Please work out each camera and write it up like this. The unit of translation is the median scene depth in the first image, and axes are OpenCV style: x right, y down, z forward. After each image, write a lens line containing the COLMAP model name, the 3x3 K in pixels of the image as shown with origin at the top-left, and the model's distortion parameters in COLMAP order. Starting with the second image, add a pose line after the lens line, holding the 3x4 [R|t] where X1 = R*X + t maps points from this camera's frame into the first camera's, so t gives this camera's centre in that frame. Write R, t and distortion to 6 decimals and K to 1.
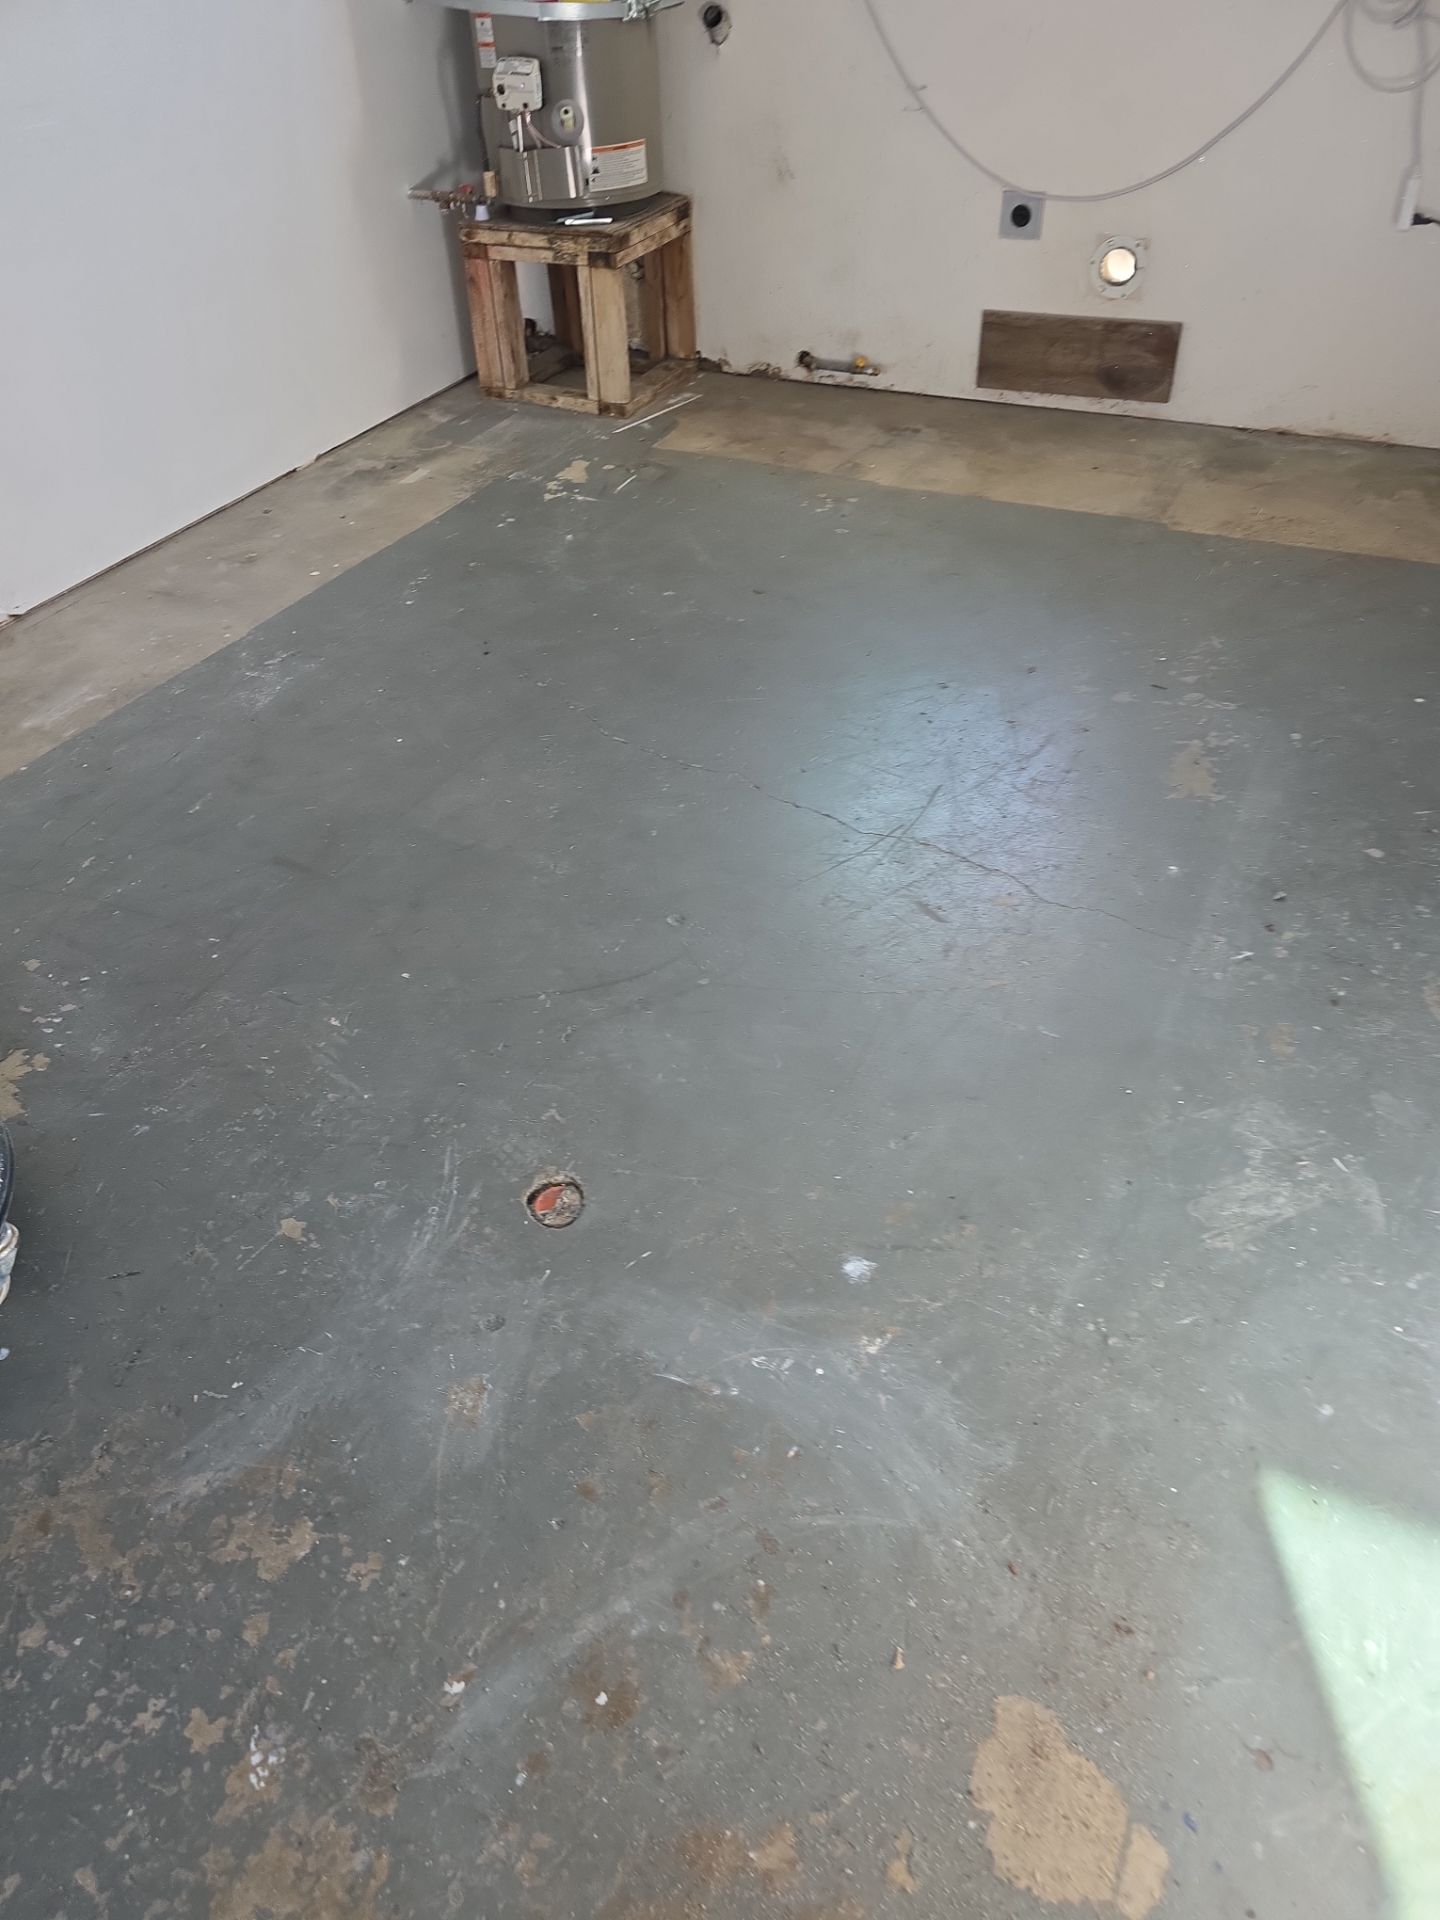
lens RADIAL K [[1289.0, 0, 702.8], [0, 1289.0, 983.1], [0, 0, 1]] dist [0.048283, -0.037192]
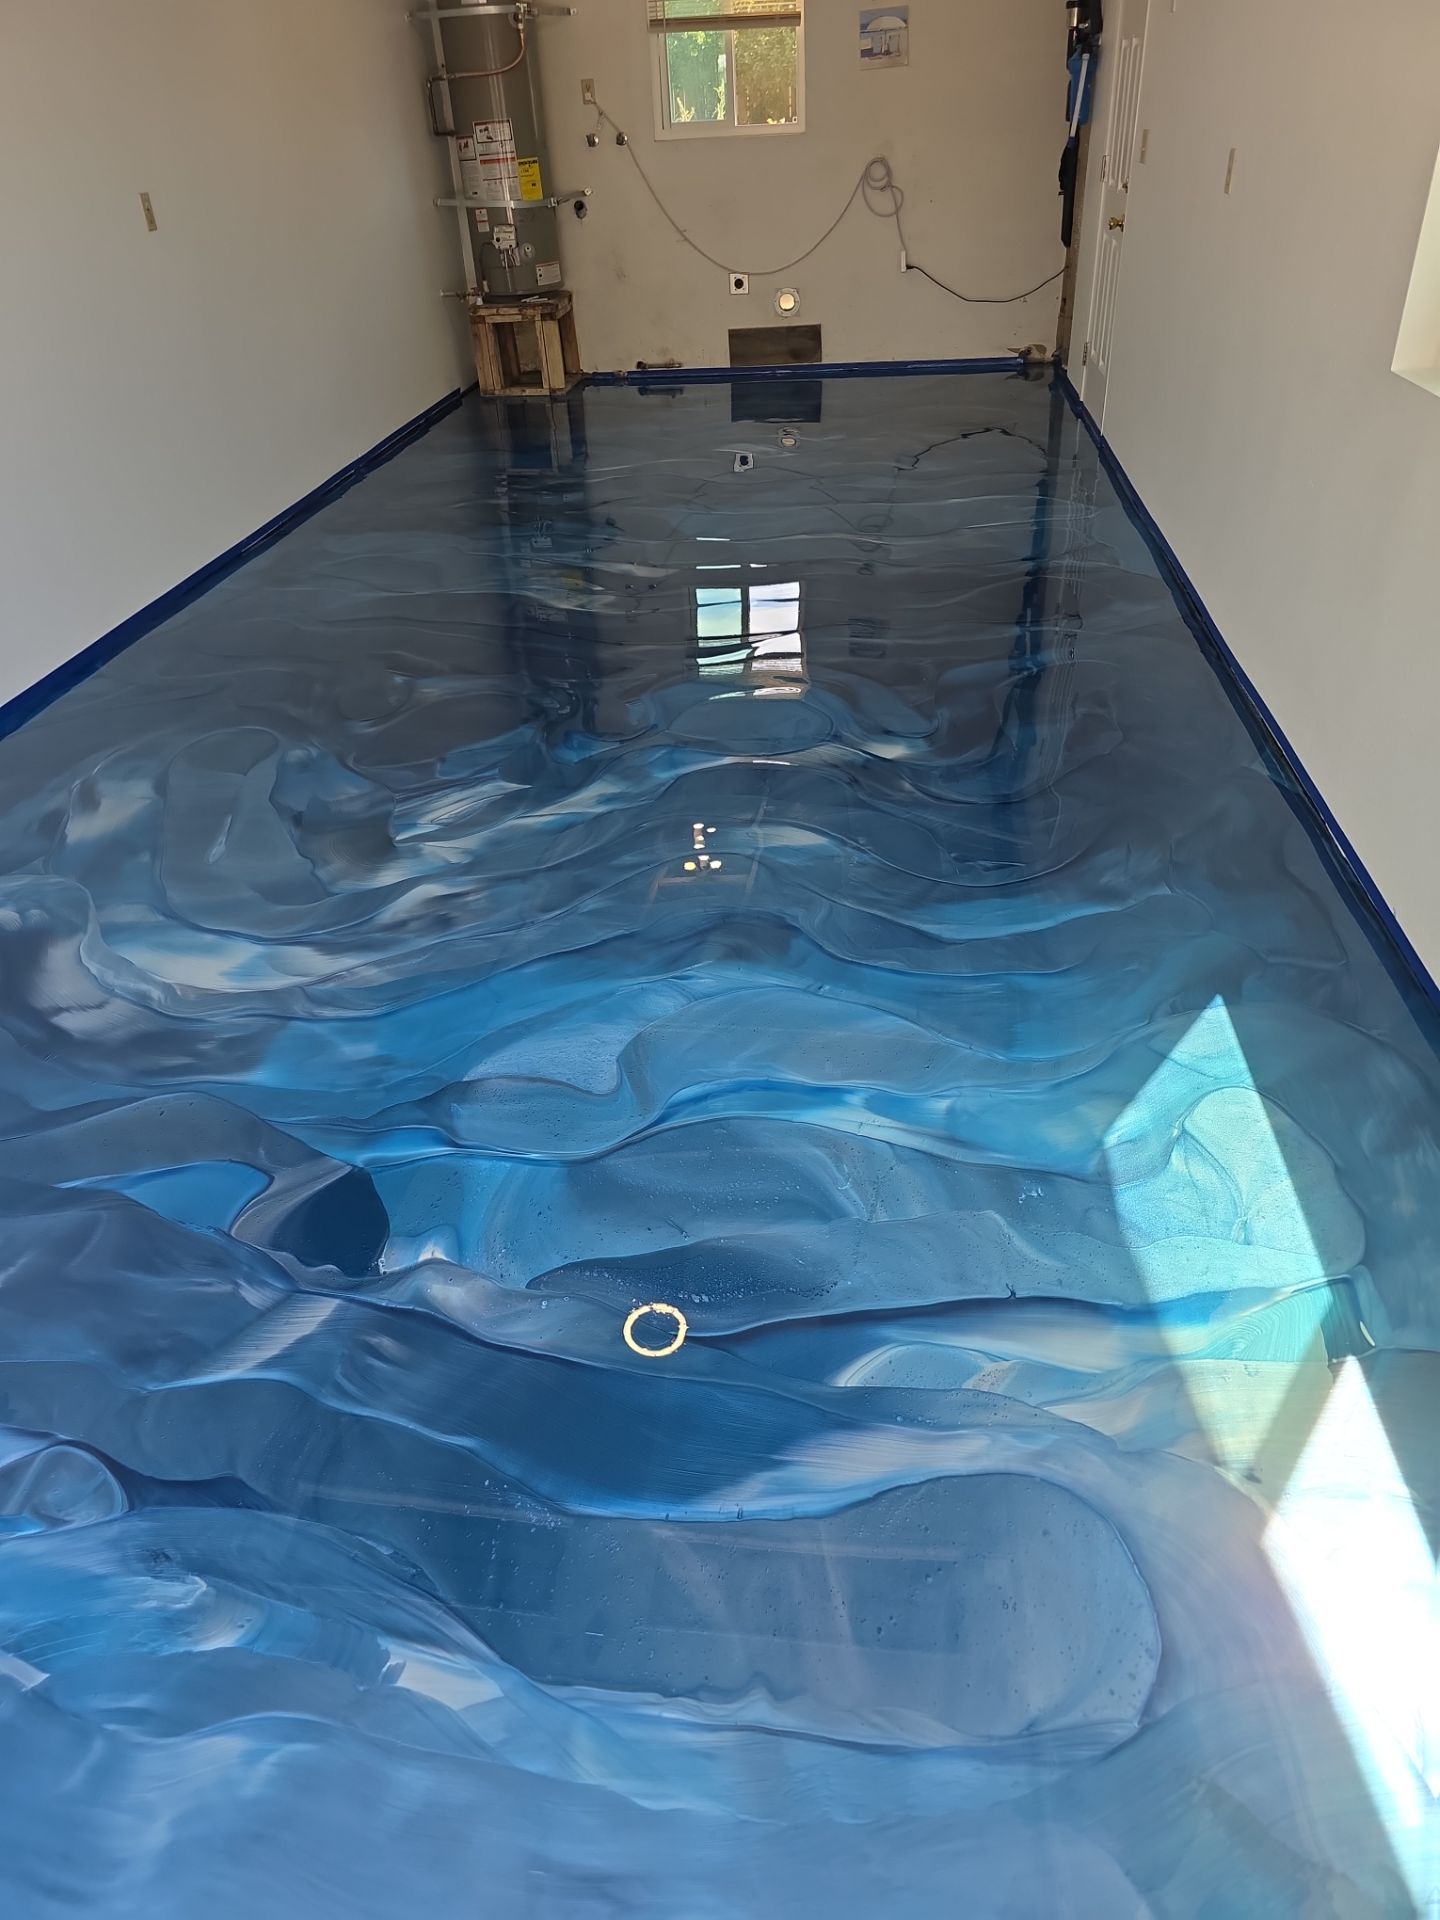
lens RADIAL K [[1289.0, 0, 714.8], [0, 1289.0, 961.7], [0, 0, 1]] dist [0.048283, -0.037192]
pose [[0.949200, -0.191018, 0.250062, -0.534066], [0.223786, 0.968447, -0.109680, 0.706749], [-0.221221, 0.160068, 0.961998, -0.858355]]
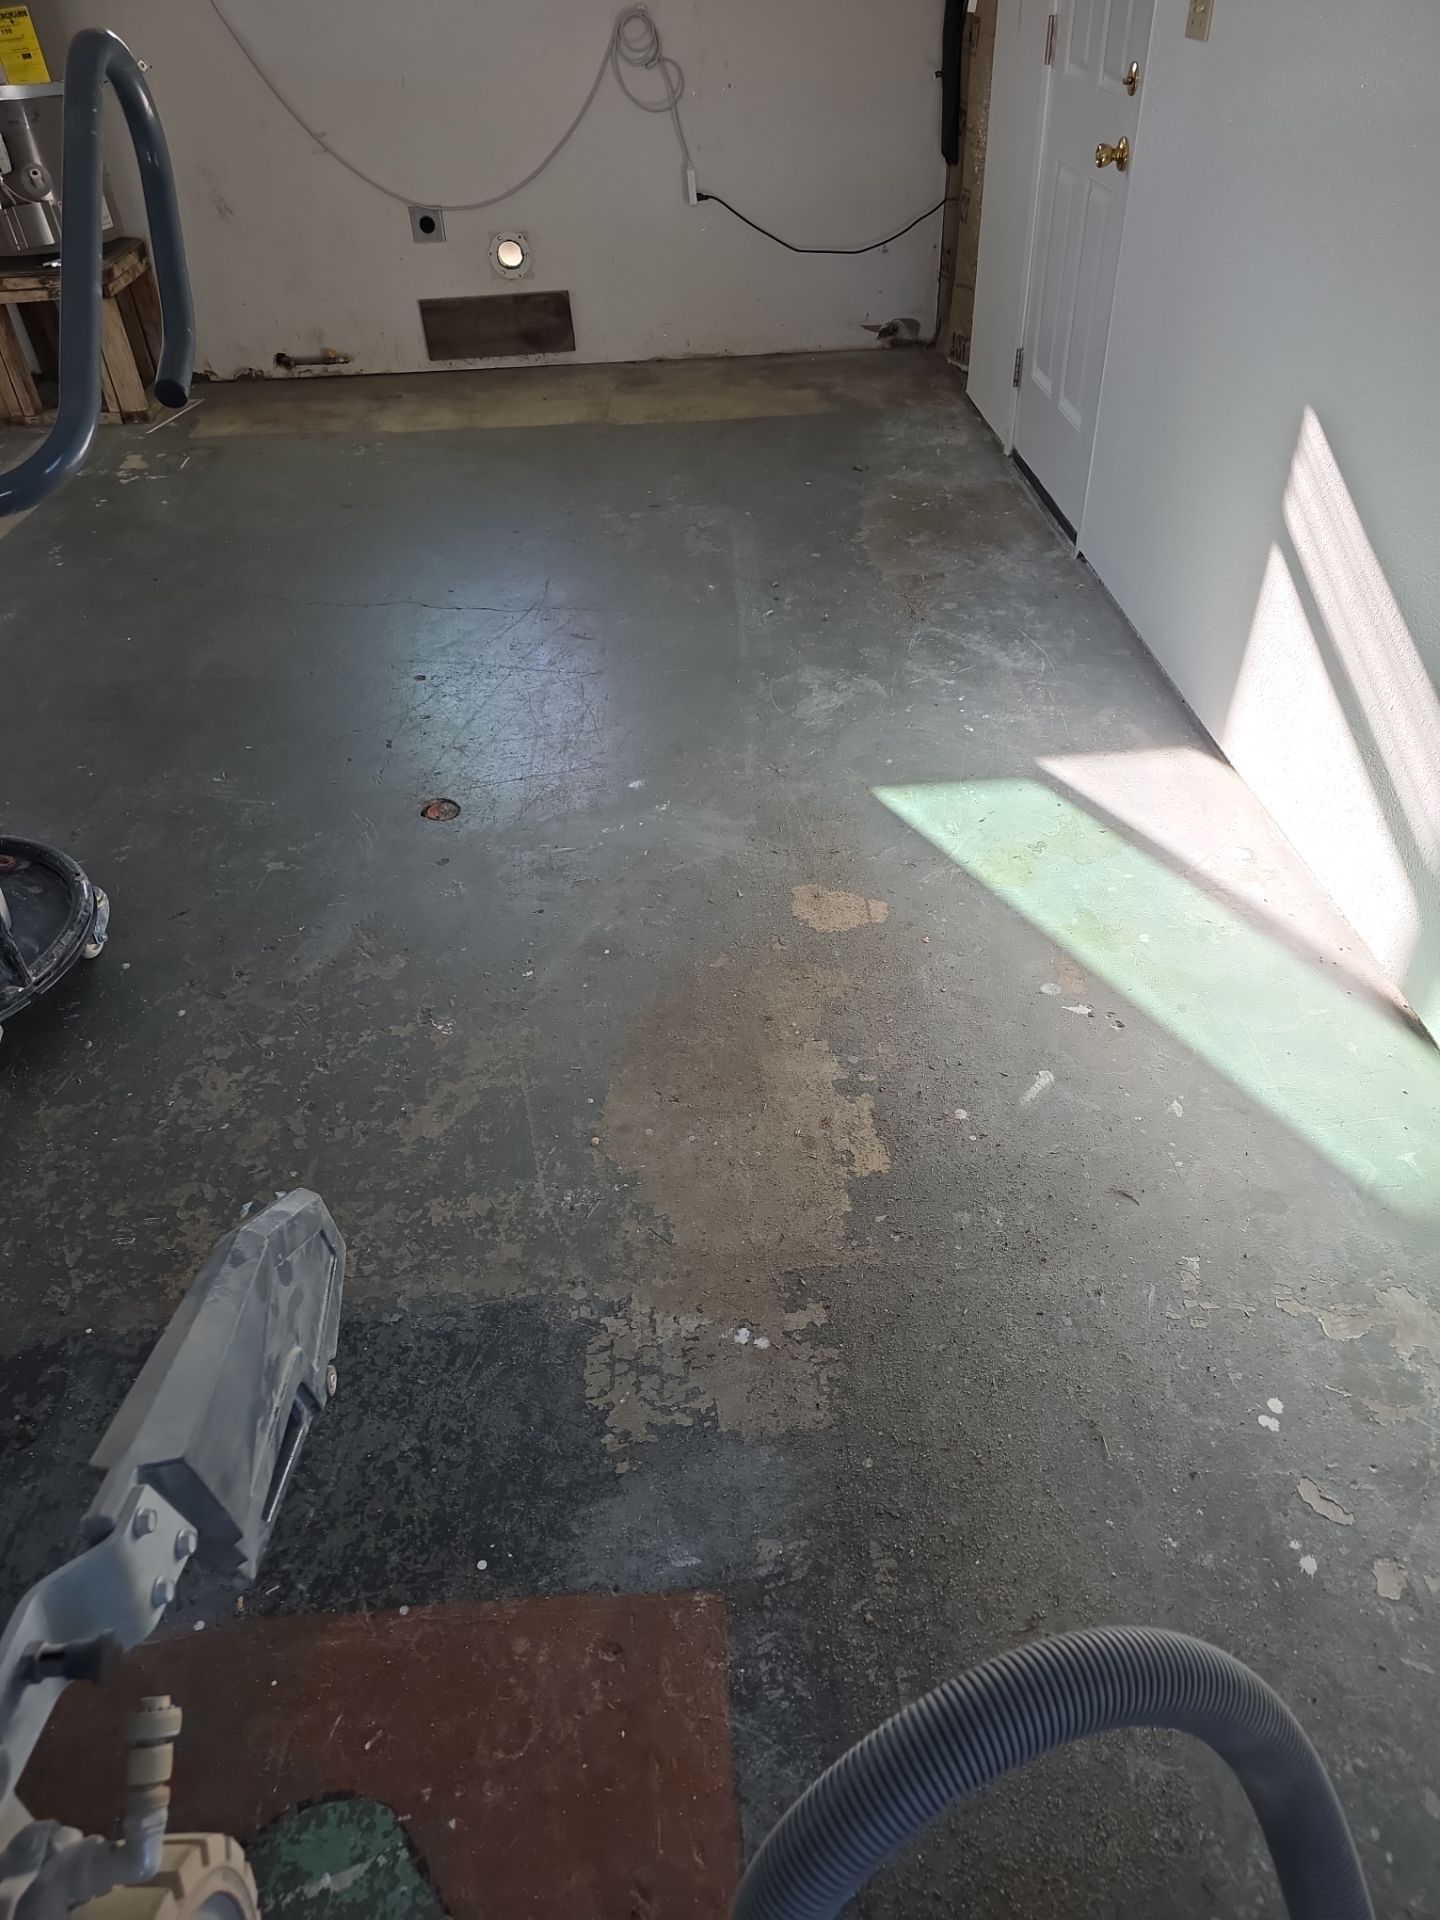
lens RADIAL K [[1289.0, 0, 719.8], [0, 1289.0, 972.0], [0, 0, 1]] dist [0.048283, -0.037192]
pose [[0.881984, -0.300713, 0.362870, -0.194440], [0.317750, 0.948080, 0.013365, 0.194911], [-0.348049, 0.103515, 0.931744, -0.239315]]
